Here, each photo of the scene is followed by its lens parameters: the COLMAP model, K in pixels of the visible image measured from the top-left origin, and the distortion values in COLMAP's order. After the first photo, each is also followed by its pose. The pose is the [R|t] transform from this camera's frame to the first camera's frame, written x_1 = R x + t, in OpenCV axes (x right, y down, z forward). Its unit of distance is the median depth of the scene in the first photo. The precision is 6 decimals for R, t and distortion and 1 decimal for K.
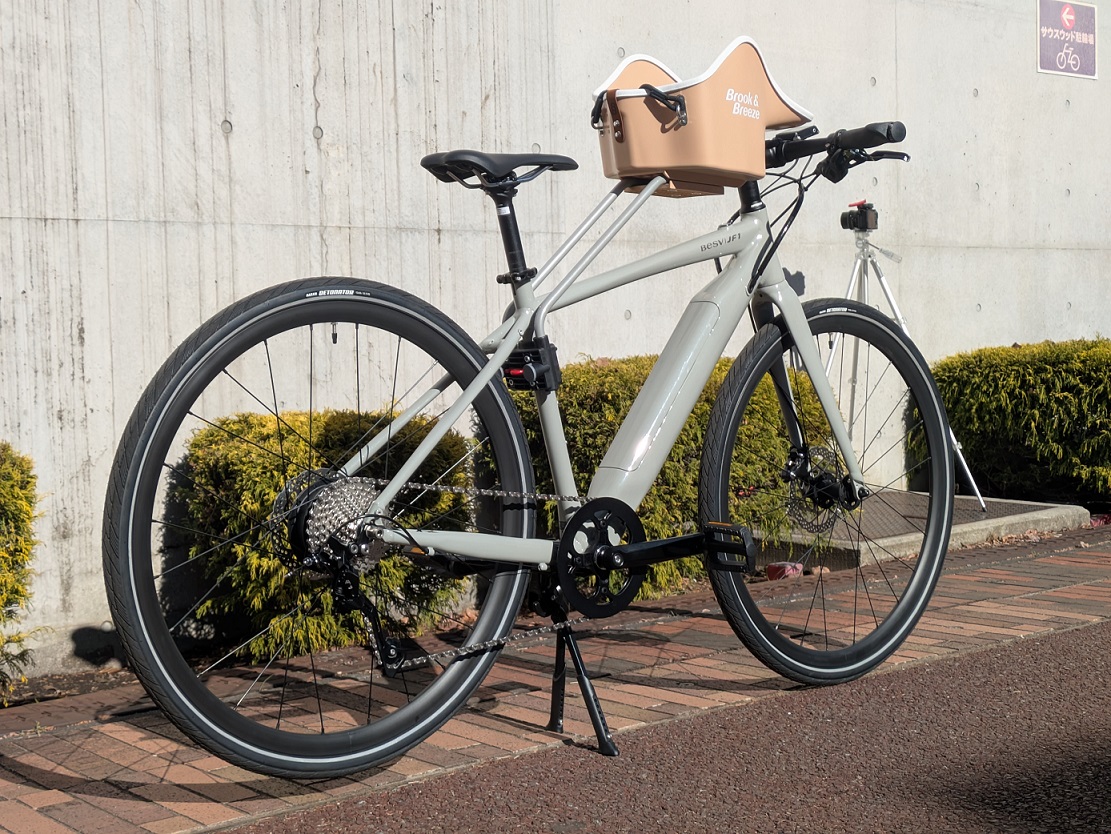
lens RADIAL K [[1674.1, 0, 561.6], [0, 1674.1, 419.9], [0, 0, 1]] dist [0.065253, 0.000000]
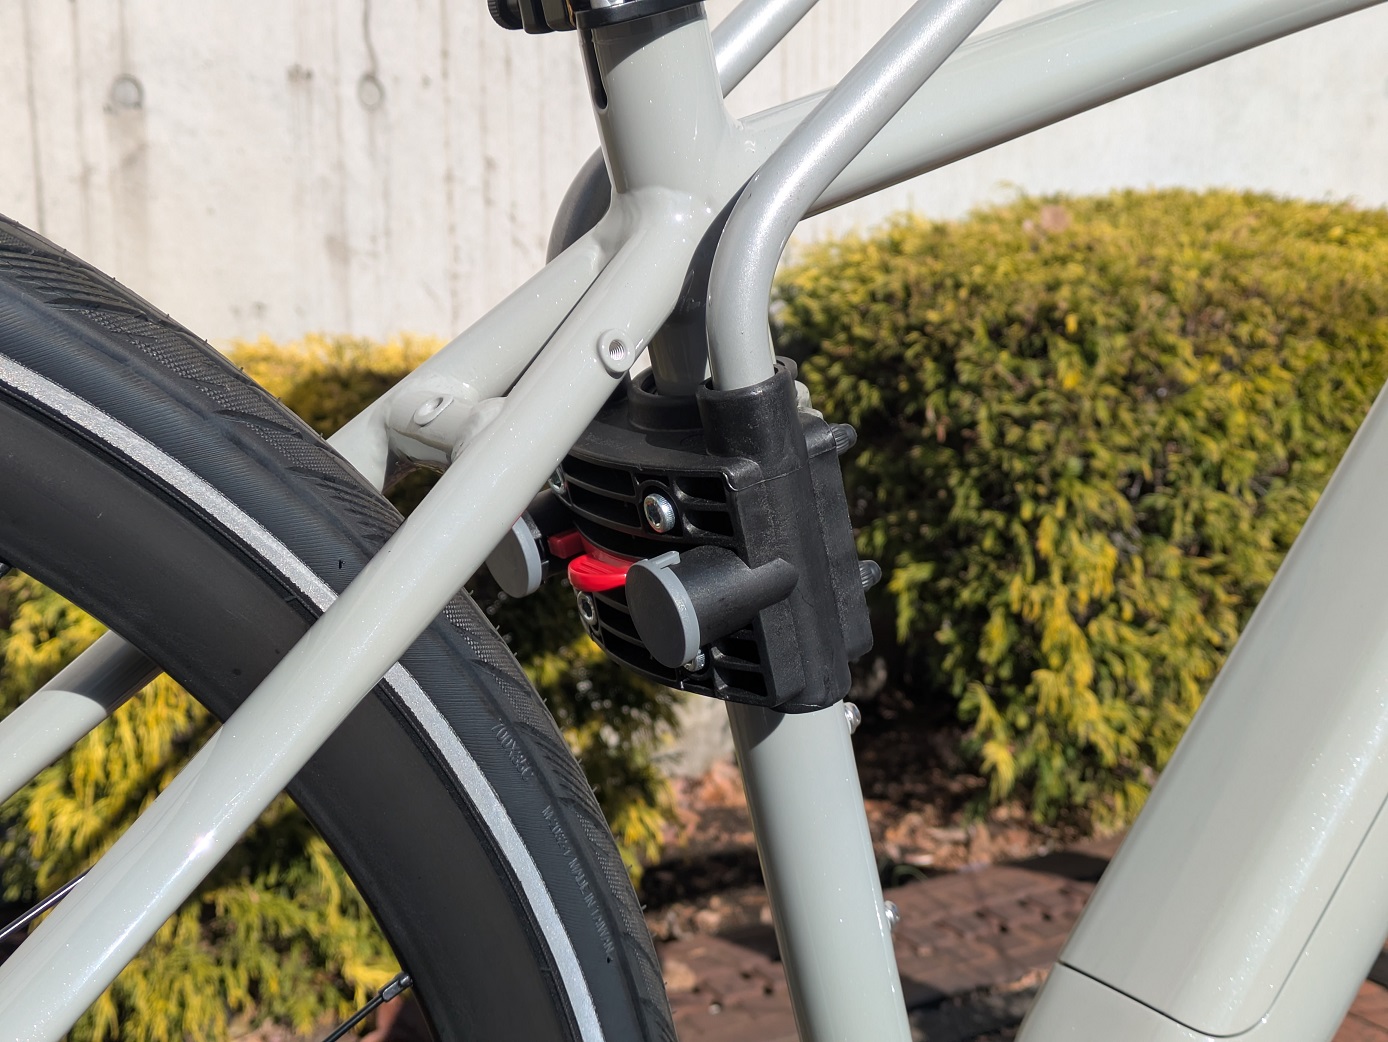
lens RADIAL K [[2091.5, 0, 680.0], [0, 2091.5, 509.7], [0, 0, 1]] dist [0.065253, 0.000000]
pose [[0.990027, 0.050857, -0.131381, 0.005306], [-0.030581, 0.987912, 0.151969, -0.045204], [0.137521, -0.146436, 0.979614, 0.540463]]
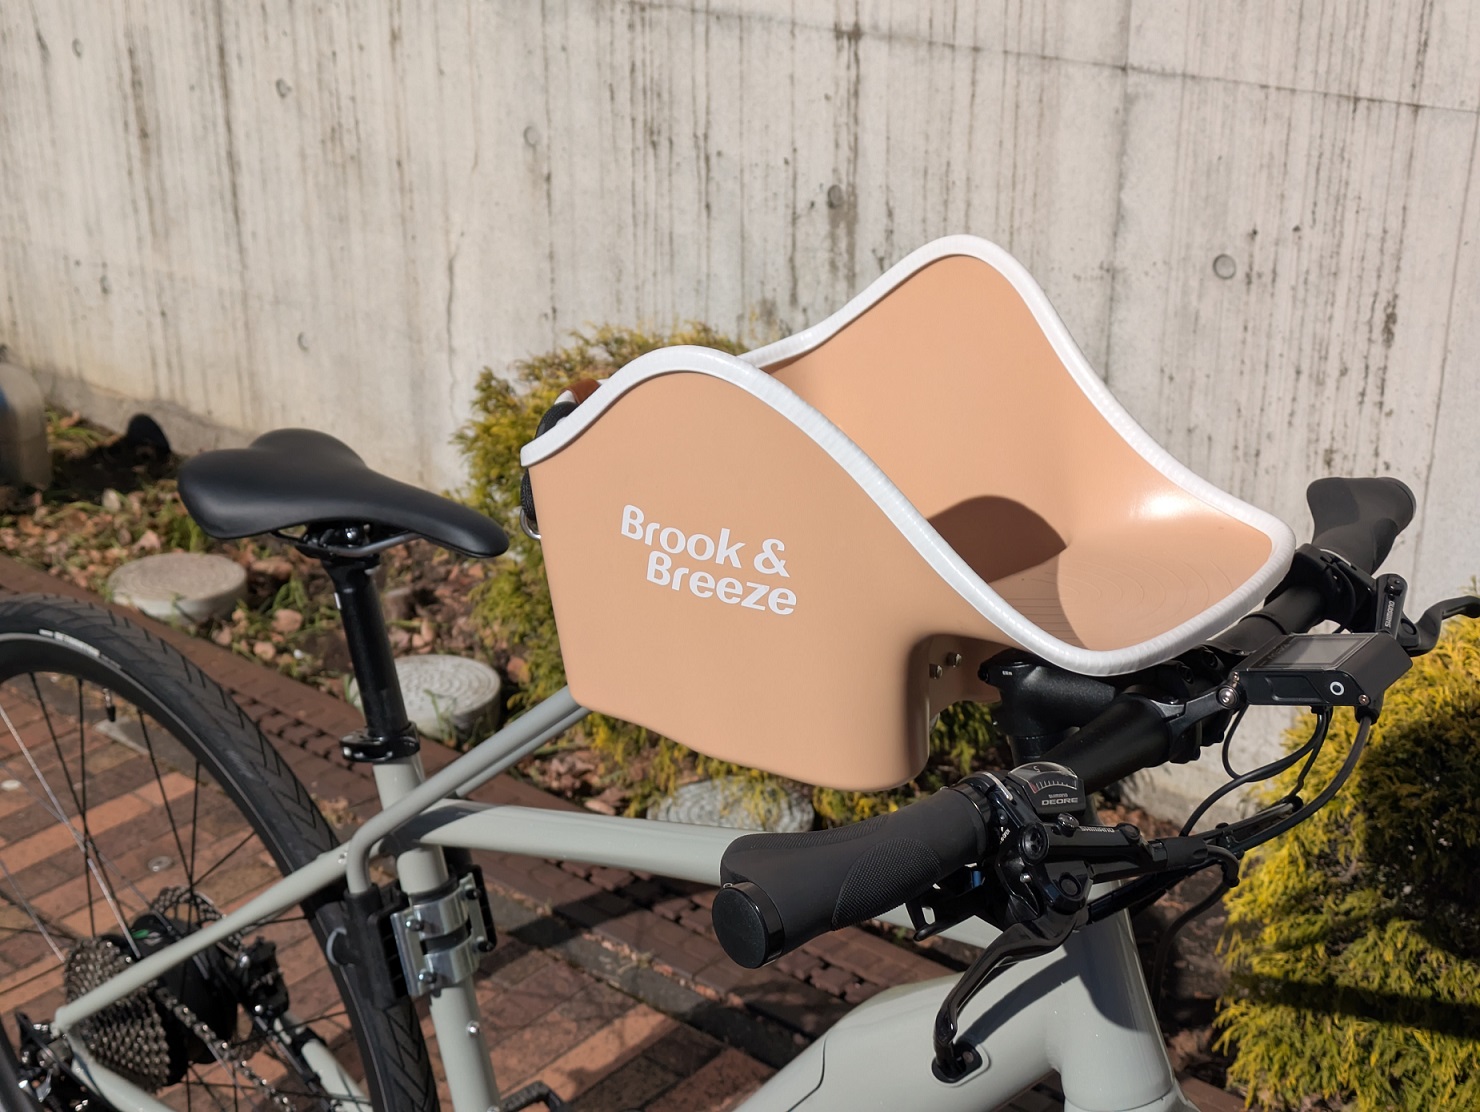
lens RADIAL K [[2230.2, 0, 706.2], [0, 2230.2, 566.3], [0, 0, 1]] dist [0.065253, 0.000000]
pose [[0.144104, 0.406696, -0.902127, 0.336320], [-0.047115, 0.913428, 0.404265, -0.249432], [0.988440, -0.015752, 0.150790, 0.672661]]
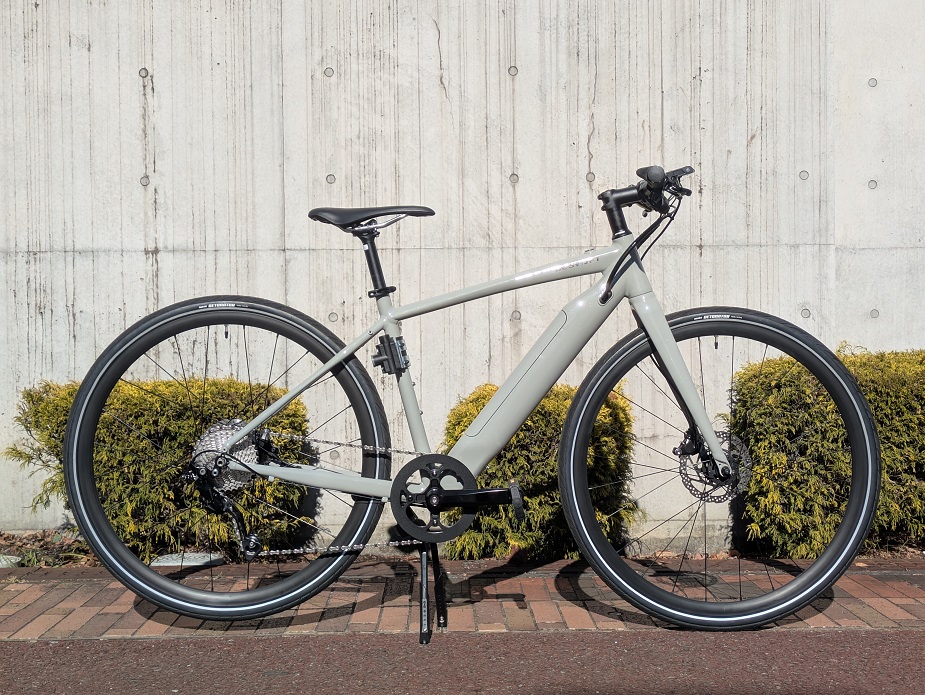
lens RADIAL K [[1393.9, 0, 467.7], [0, 1393.9, 352.5], [0, 0, 1]] dist [0.065253, 0.000000]
pose [[0.771641, 0.025944, -0.635529, 0.528117], [-0.041834, 0.999074, -0.010009, -0.017892], [0.634681, 0.034310, 0.772012, 0.094612]]
